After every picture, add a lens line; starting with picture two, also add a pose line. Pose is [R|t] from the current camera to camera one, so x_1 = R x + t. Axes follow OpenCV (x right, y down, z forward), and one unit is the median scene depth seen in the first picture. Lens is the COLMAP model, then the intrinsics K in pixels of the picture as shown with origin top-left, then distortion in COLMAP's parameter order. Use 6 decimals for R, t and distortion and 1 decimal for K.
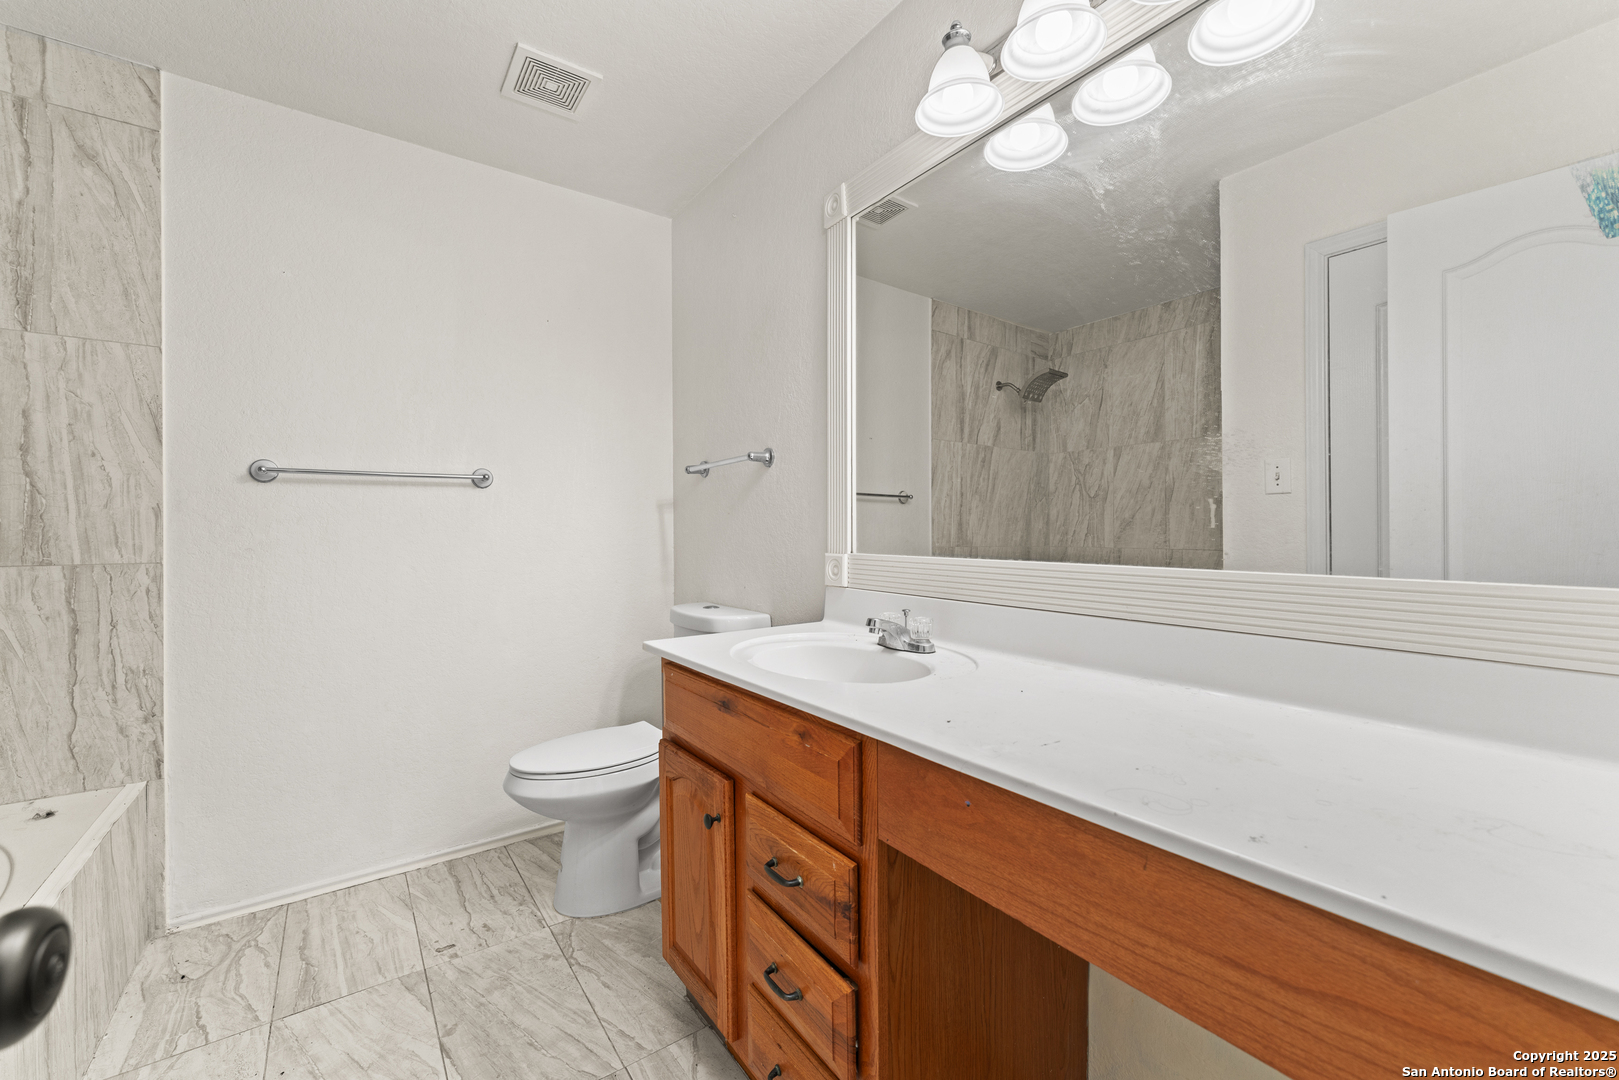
lens RADIAL K [[639.5, 0, 807.0], [0, 639.5, 534.1], [0, 0, 1]] dist [-0.009186, 0.000173]
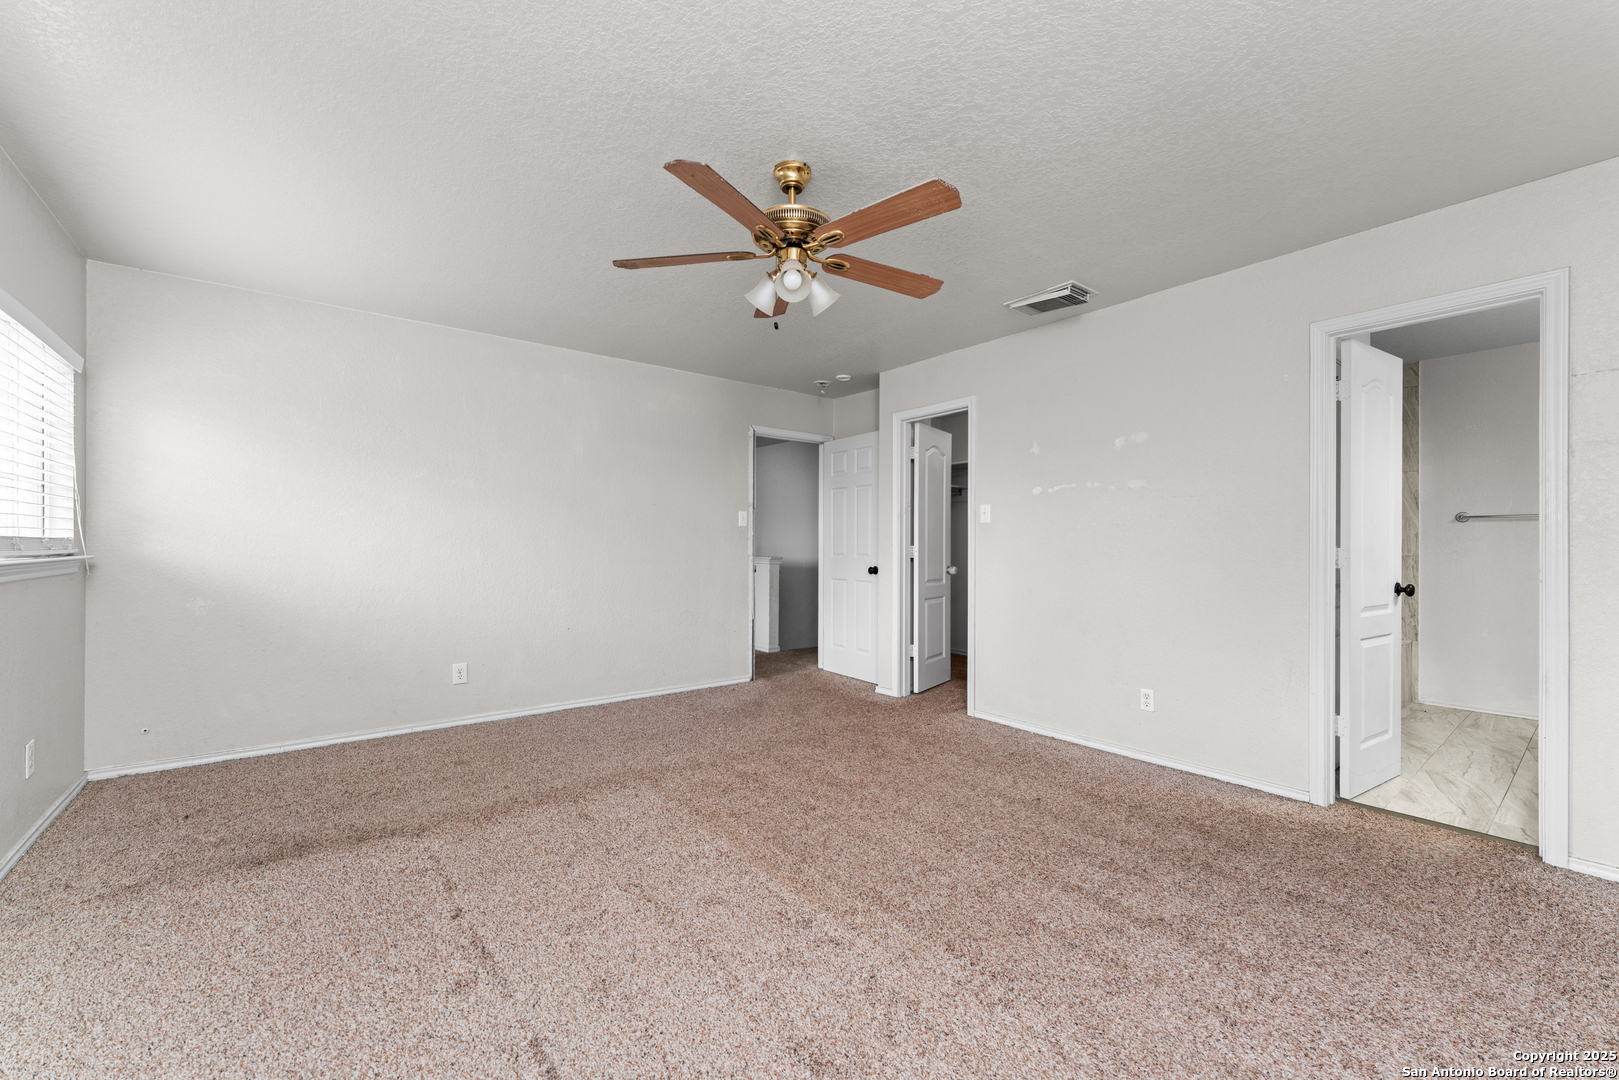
lens RADIAL K [[639.5, 0, 806.5], [0, 639.5, 540.5], [0, 0, 1]] dist [-0.009186, 0.000173]
pose [[0.030759, 0.003333, -0.999521, 1.435390], [-0.005187, 0.999982, 0.003175, -0.010697], [0.999513, 0.005087, 0.030775, -1.518831]]
